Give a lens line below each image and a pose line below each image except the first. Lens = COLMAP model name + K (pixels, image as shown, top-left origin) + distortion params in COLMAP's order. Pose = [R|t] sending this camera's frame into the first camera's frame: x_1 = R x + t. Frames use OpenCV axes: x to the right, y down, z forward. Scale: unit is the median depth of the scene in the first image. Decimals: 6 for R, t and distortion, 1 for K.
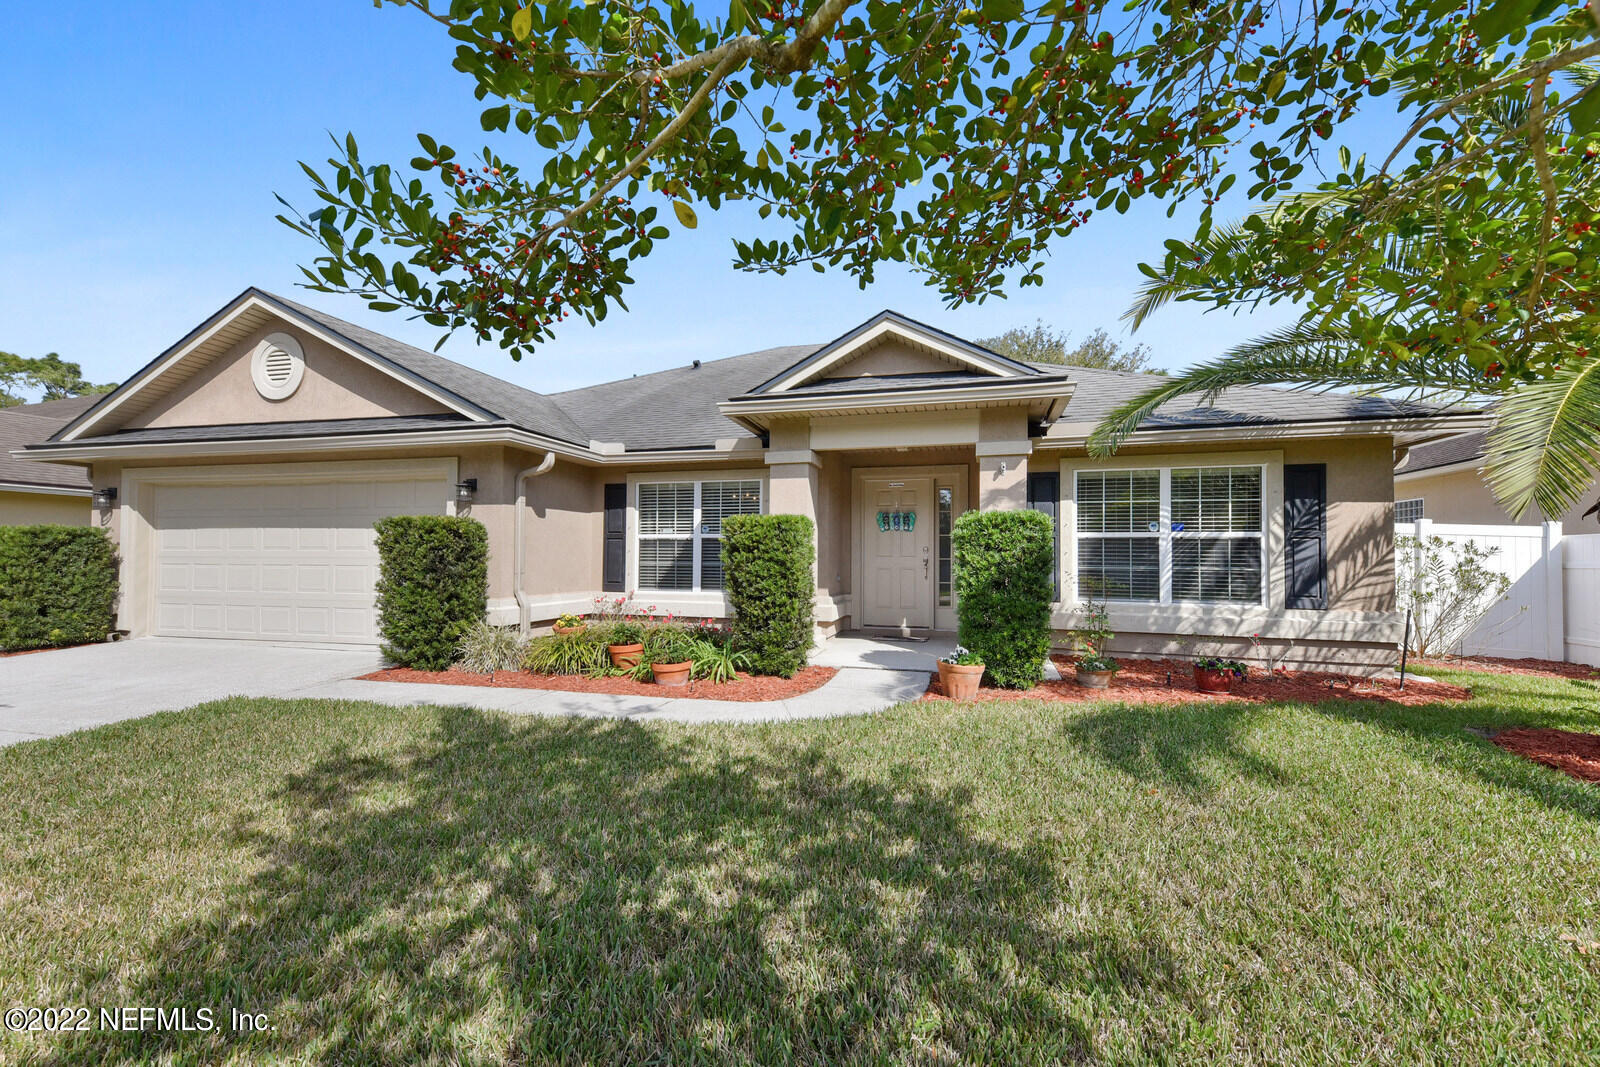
lens RADIAL K [[549.4, 0, 796.1], [0, 549.4, 536.4], [0, 0, 1]] dist [0.030621, -0.008975]
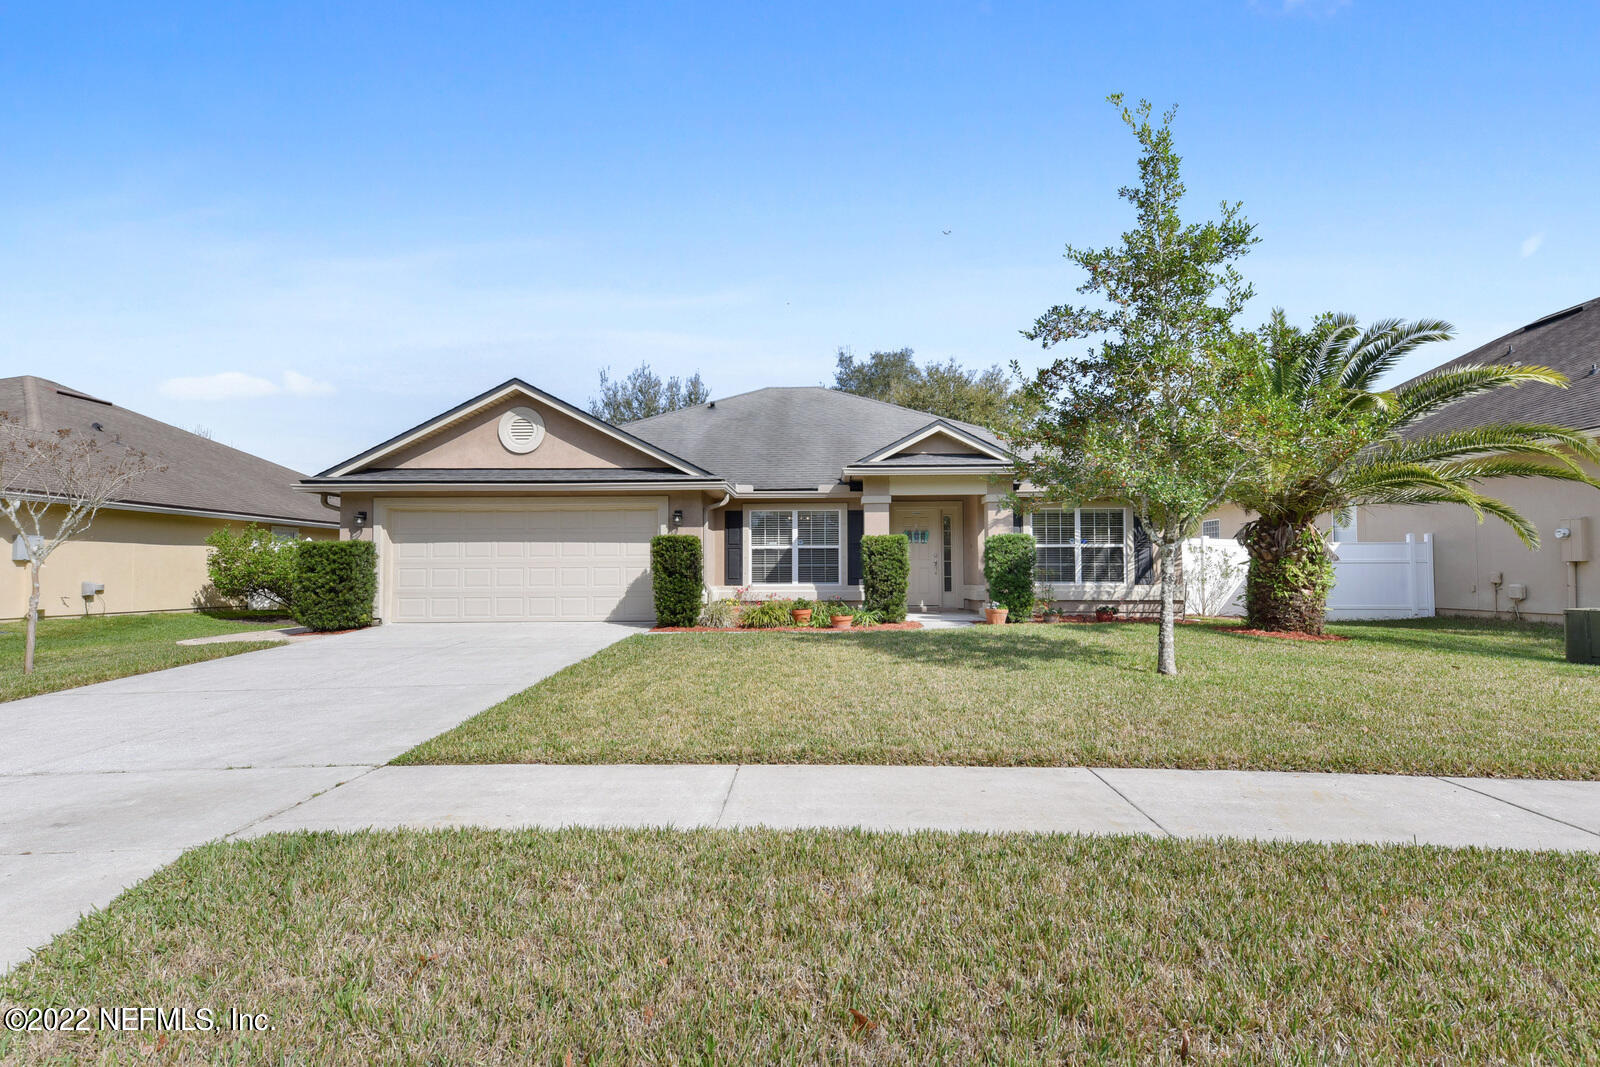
lens RADIAL K [[559.0, 0, 807.2], [0, 559.0, 539.6], [0, 0, 1]] dist [0.000428, 0.000008]
pose [[0.983203, -0.000136, 0.182516, -0.526945], [0.002478, 0.999917, -0.012606, -0.001523], [-0.182499, 0.012847, 0.983122, -0.620164]]
